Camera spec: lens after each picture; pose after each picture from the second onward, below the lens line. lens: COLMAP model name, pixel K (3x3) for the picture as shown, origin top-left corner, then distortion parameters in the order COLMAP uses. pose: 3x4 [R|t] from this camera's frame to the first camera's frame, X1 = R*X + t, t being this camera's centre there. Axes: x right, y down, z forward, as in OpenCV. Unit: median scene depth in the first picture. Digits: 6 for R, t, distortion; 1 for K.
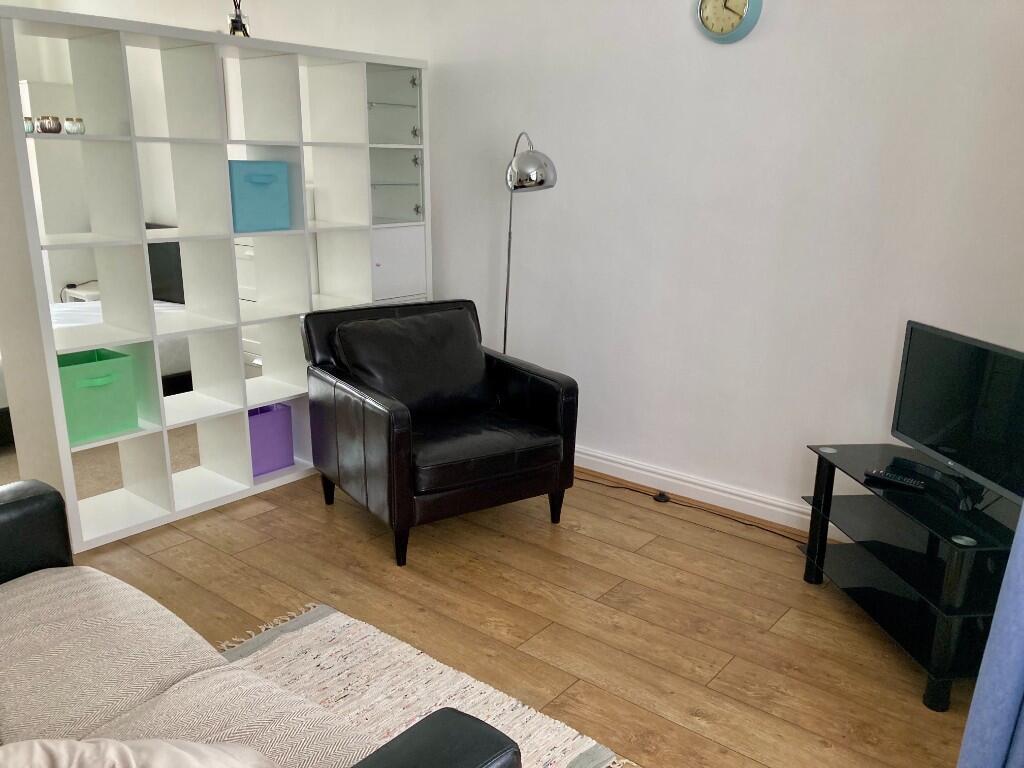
lens RADIAL K [[832.4, 0, 512.0], [0, 832.4, 384.0], [0, 0, 1]] dist [0.003020, 0.001072]
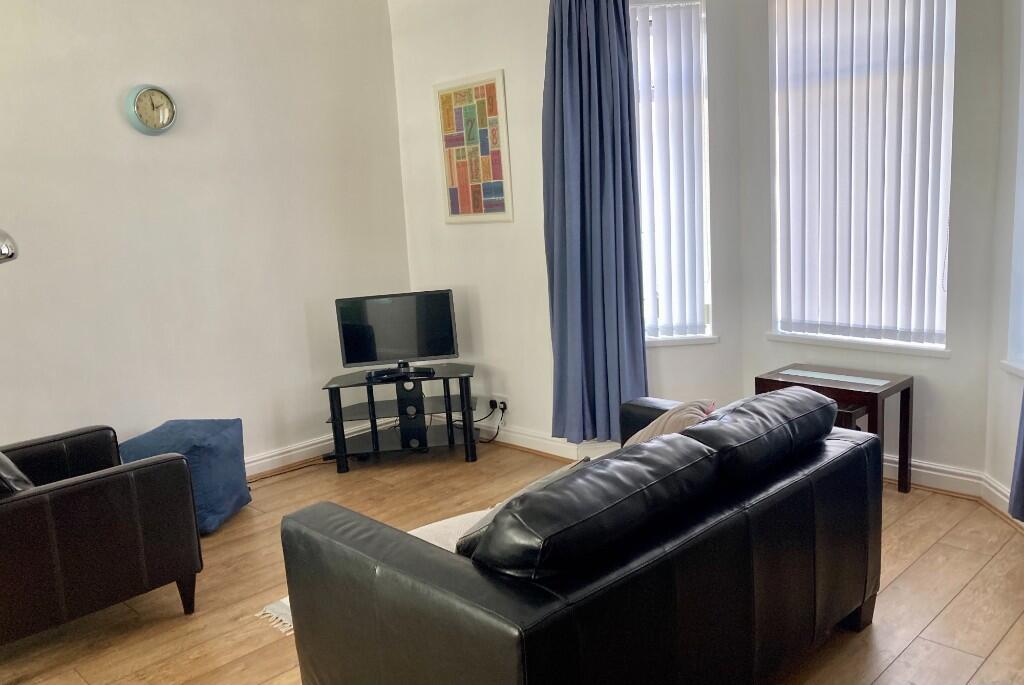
lens RADIAL K [[830.8, 0, 510.8], [0, 830.8, 327.1], [0, 0, 1]] dist [0.074460, -0.147830]
pose [[0.126121, -0.172167, 0.976961, -0.860126], [0.338372, 0.933229, 0.120778, -0.078118], [-0.932522, 0.315343, 0.175957, 0.285378]]
